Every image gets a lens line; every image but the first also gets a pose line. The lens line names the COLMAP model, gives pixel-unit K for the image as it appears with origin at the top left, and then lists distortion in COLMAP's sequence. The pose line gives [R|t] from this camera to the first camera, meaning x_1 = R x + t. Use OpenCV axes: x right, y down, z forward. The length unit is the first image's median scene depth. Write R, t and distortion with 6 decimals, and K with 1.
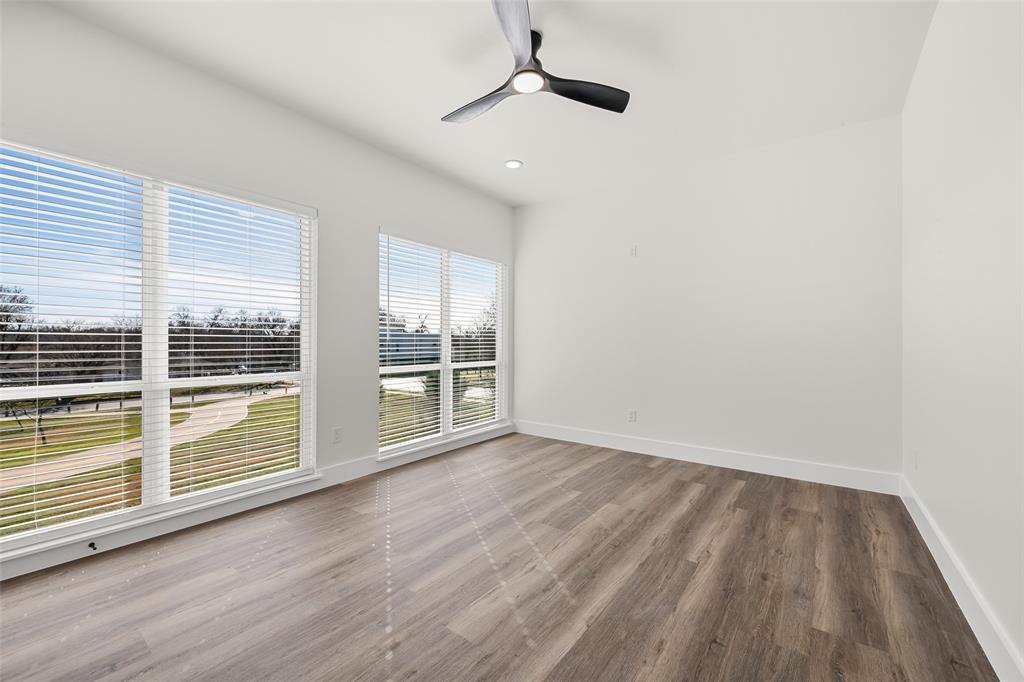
lens RADIAL K [[409.0, 0, 512.0], [0, 409.0, 342.5], [0, 0, 1]] dist [-0.001271, -0.000702]
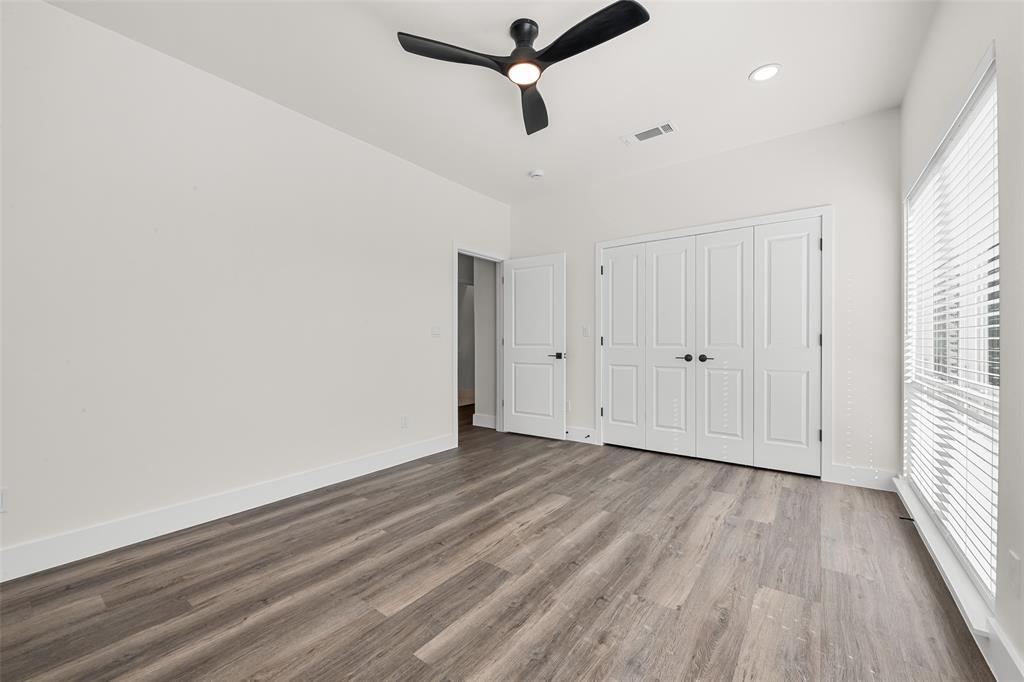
lens RADIAL K [[409.0, 0, 512.2], [0, 409.0, 342.5], [0, 0, 1]] dist [-0.001271, -0.000702]
pose [[-0.999962, 0.004709, -0.007348, 0.084062], [0.004729, 0.999985, -0.002658, 0.007069], [0.007336, -0.002693, -0.999969, 2.131276]]
